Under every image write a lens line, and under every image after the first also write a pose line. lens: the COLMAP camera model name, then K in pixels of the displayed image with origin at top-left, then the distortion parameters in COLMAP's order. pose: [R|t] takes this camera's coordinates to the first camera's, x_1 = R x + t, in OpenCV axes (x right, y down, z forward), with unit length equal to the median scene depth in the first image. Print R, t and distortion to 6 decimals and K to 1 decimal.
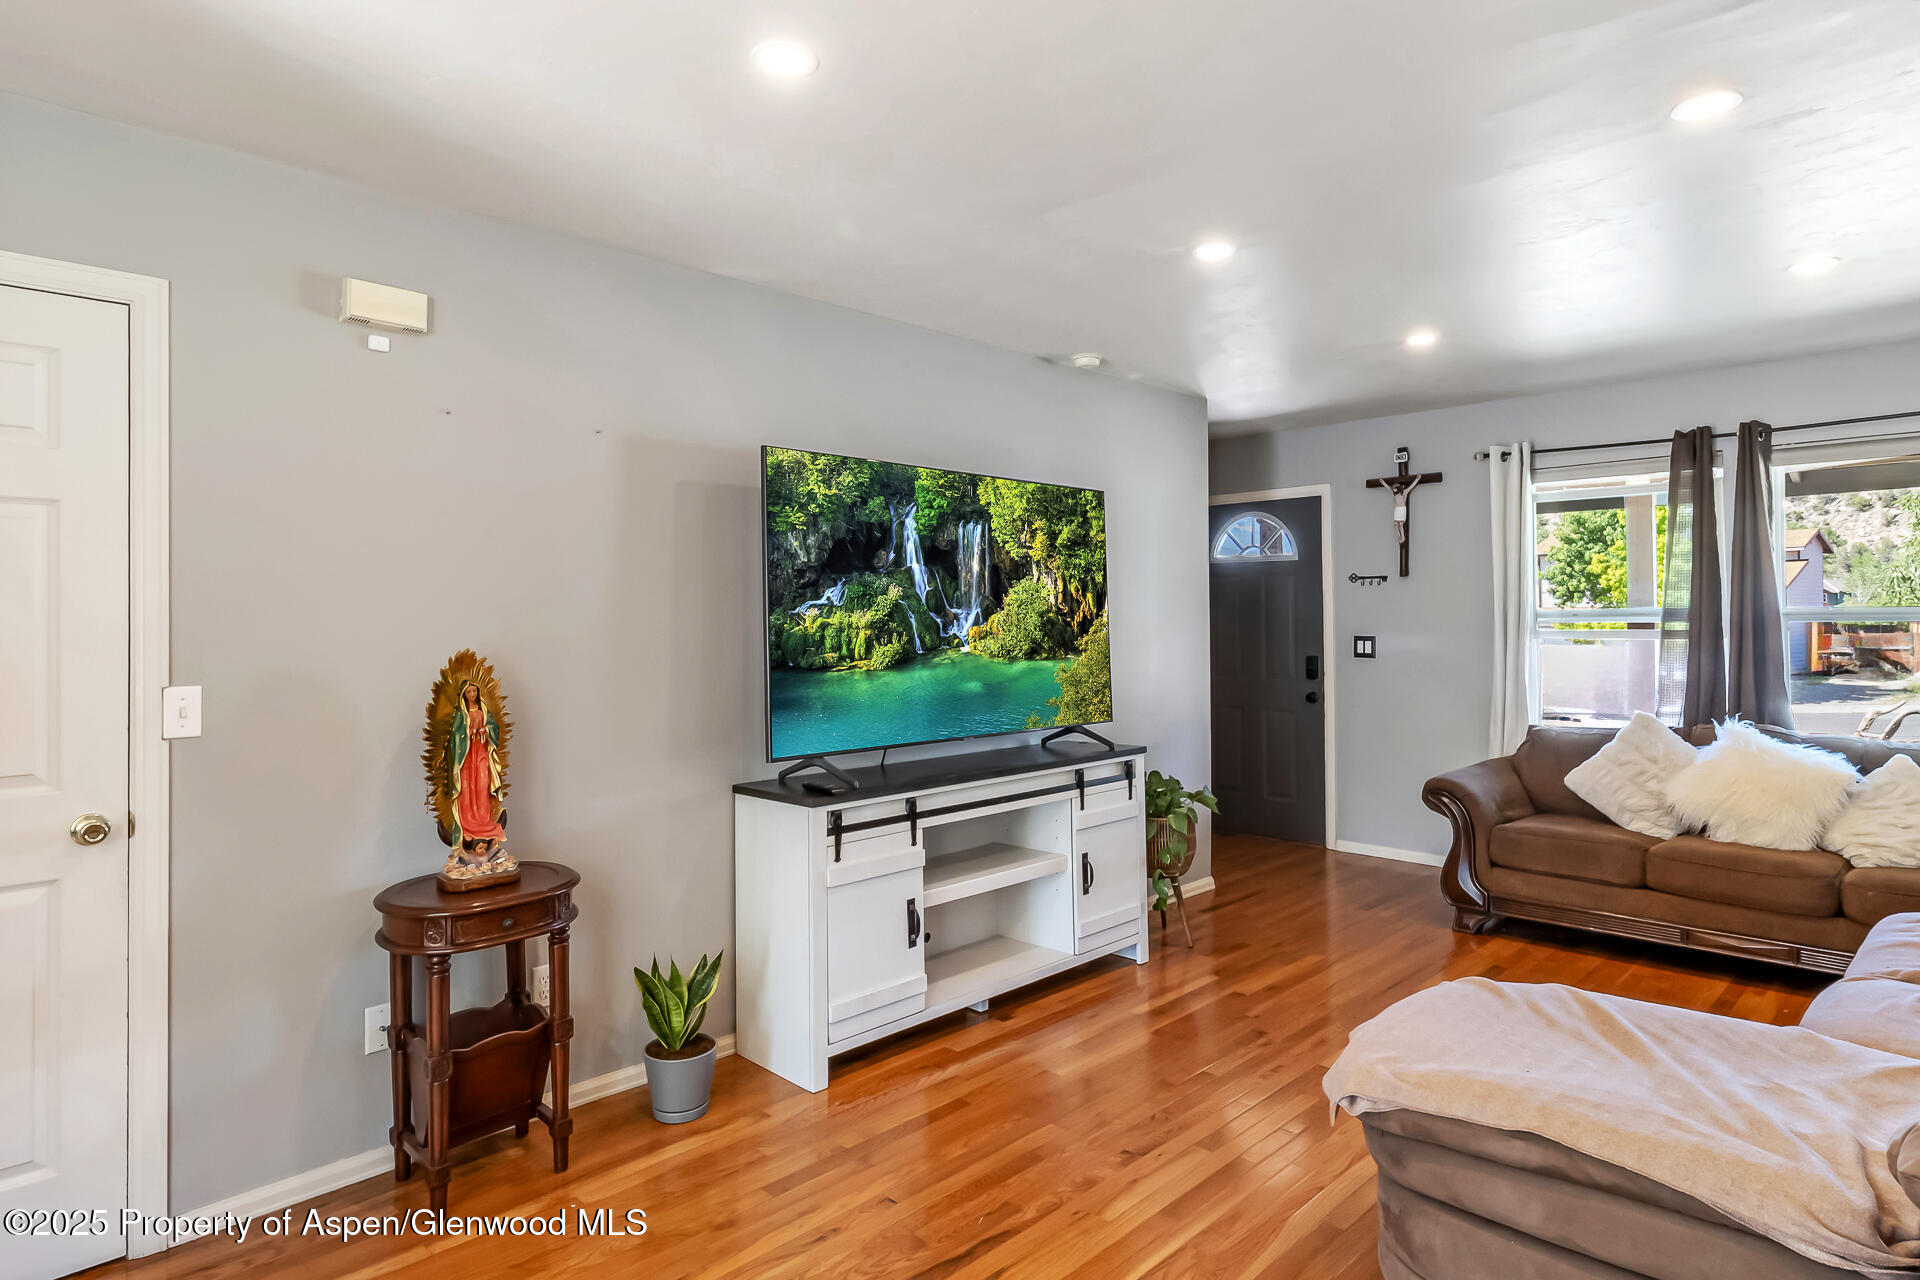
lens RADIAL K [[1056.5, 0, 978.7], [0, 1056.5, 622.1], [0, 0, 1]] dist [0.002693, 0.000710]
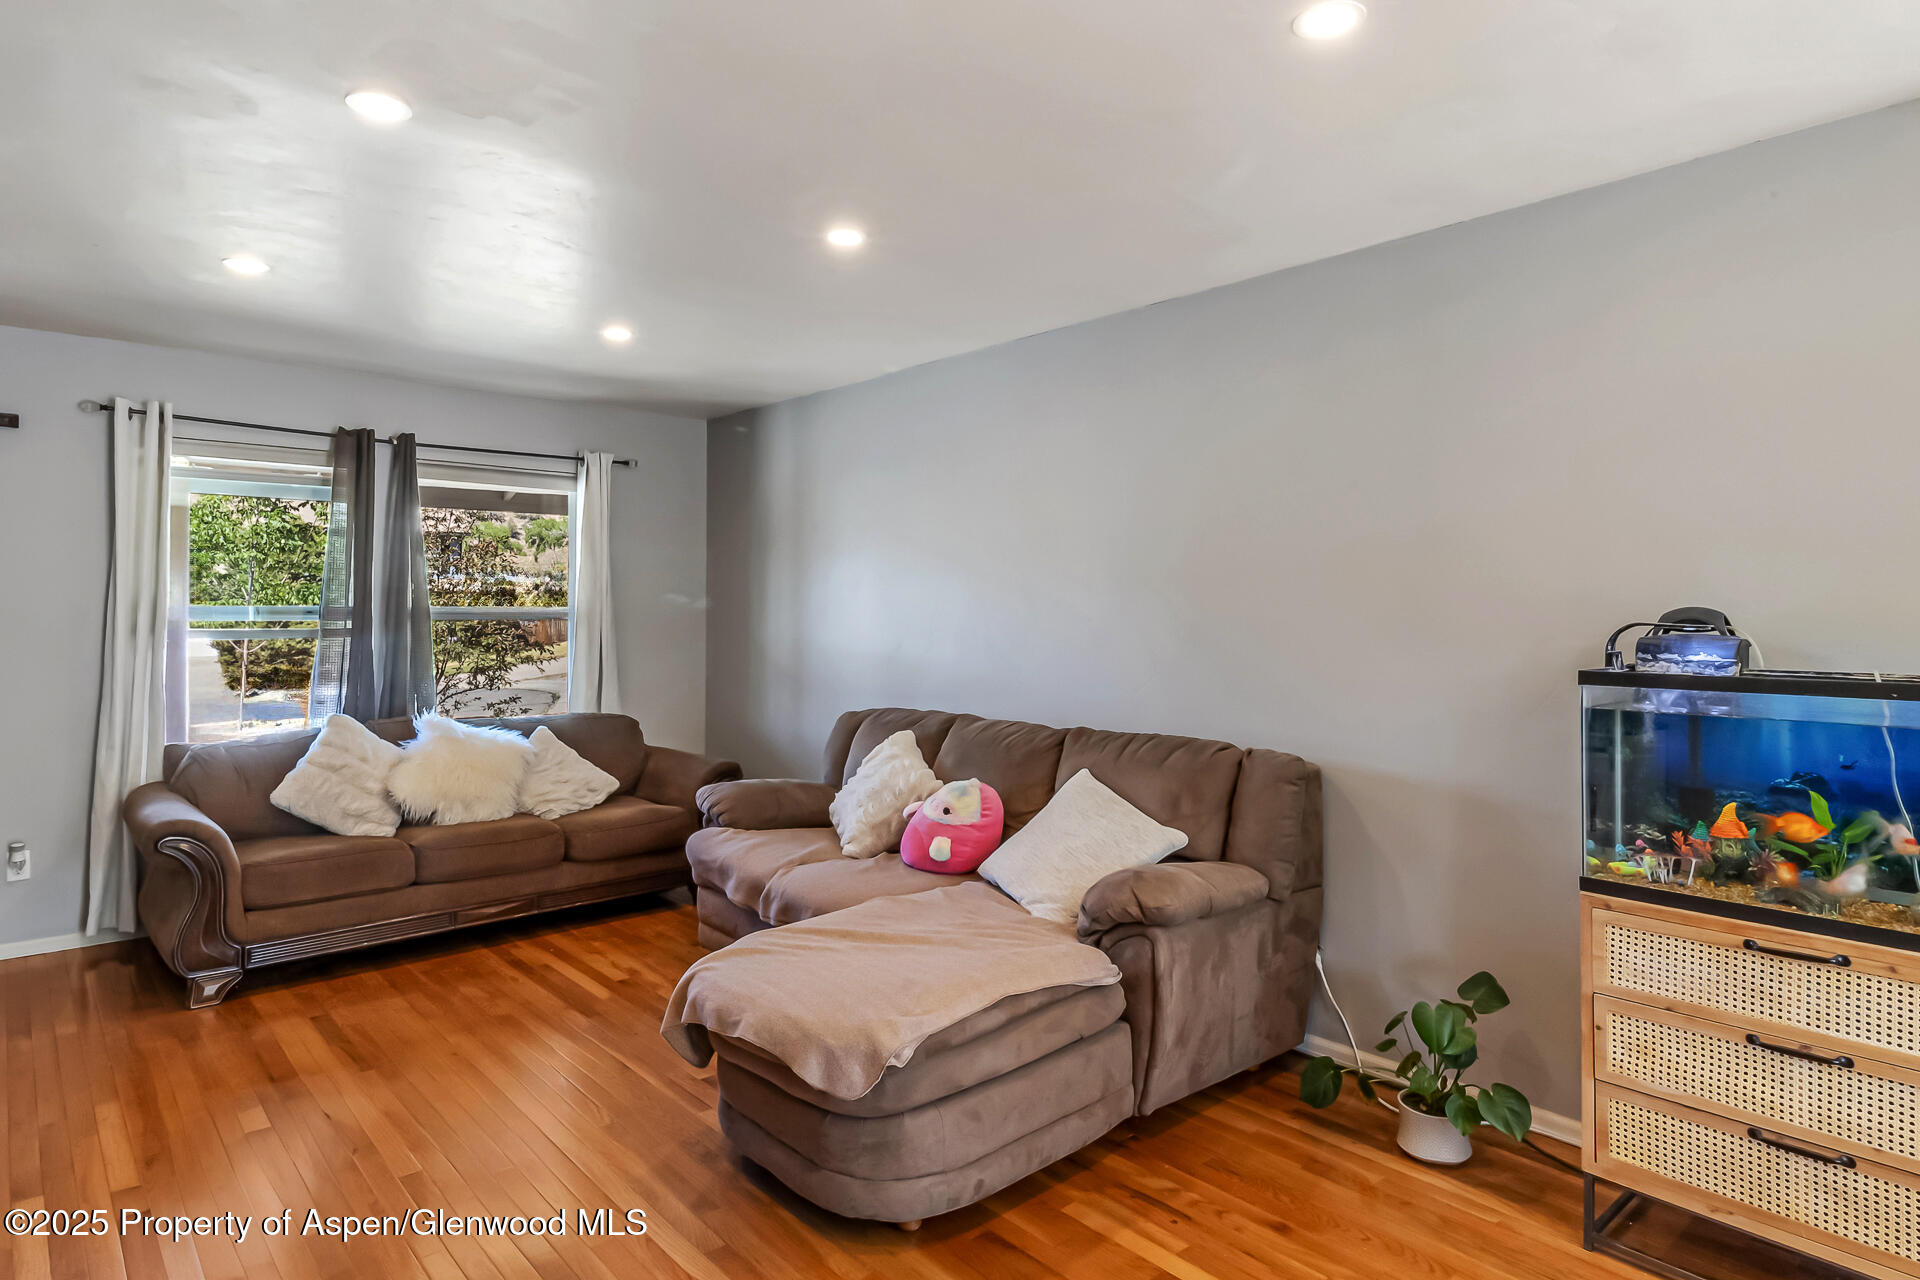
lens RADIAL K [[1056.5, 0, 978.7], [0, 1056.5, 622.1], [0, 0, 1]] dist [0.002693, 0.000710]
pose [[0.059491, 0.003200, 0.998224, -0.696779], [0.002038, 0.999992, -0.003327, 0.013561], [-0.998227, 0.002232, 0.059484, 0.826132]]
